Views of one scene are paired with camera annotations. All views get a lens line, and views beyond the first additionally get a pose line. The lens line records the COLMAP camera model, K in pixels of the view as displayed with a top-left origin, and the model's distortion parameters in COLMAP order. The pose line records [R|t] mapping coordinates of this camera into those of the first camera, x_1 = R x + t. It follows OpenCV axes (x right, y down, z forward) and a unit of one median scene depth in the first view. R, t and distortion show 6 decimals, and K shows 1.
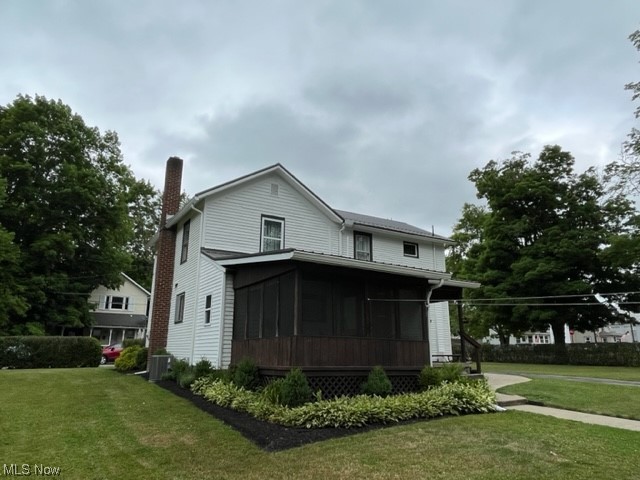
lens RADIAL K [[438.6, 0, 320.0], [0, 438.6, 240.0], [0, 0, 1]] dist [0.005675, -0.003242]
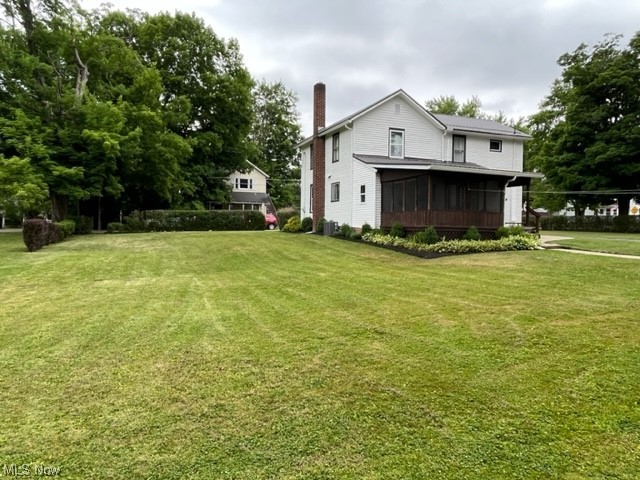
lens RADIAL K [[438.6, 0, 320.0], [0, 438.6, 240.0], [0, 0, 1]] dist [0.005675, -0.003242]
pose [[0.986794, 0.009167, -0.161724, -0.105546], [0.036706, 0.959772, 0.278371, -0.099215], [0.157770, -0.280631, 0.946760, -0.445121]]
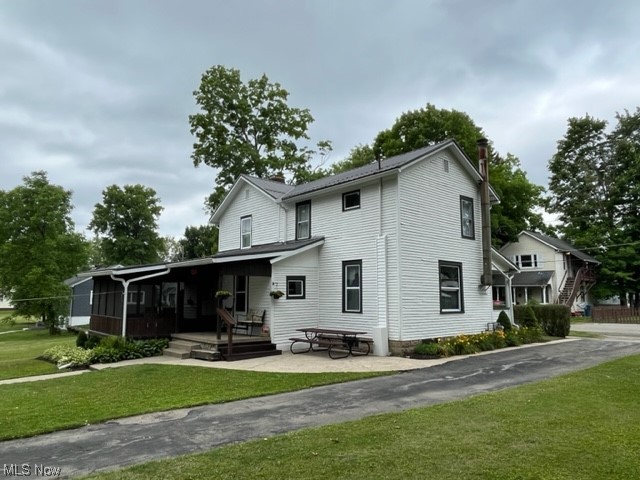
lens RADIAL K [[438.6, 0, 320.0], [0, 438.6, 240.0], [0, 0, 1]] dist [0.005675, -0.003242]
pose [[0.181096, -0.130087, -0.974824, 1.033687], [0.242747, 0.966457, -0.083875, 0.153383], [0.953036, -0.221446, 0.206599, 0.817321]]
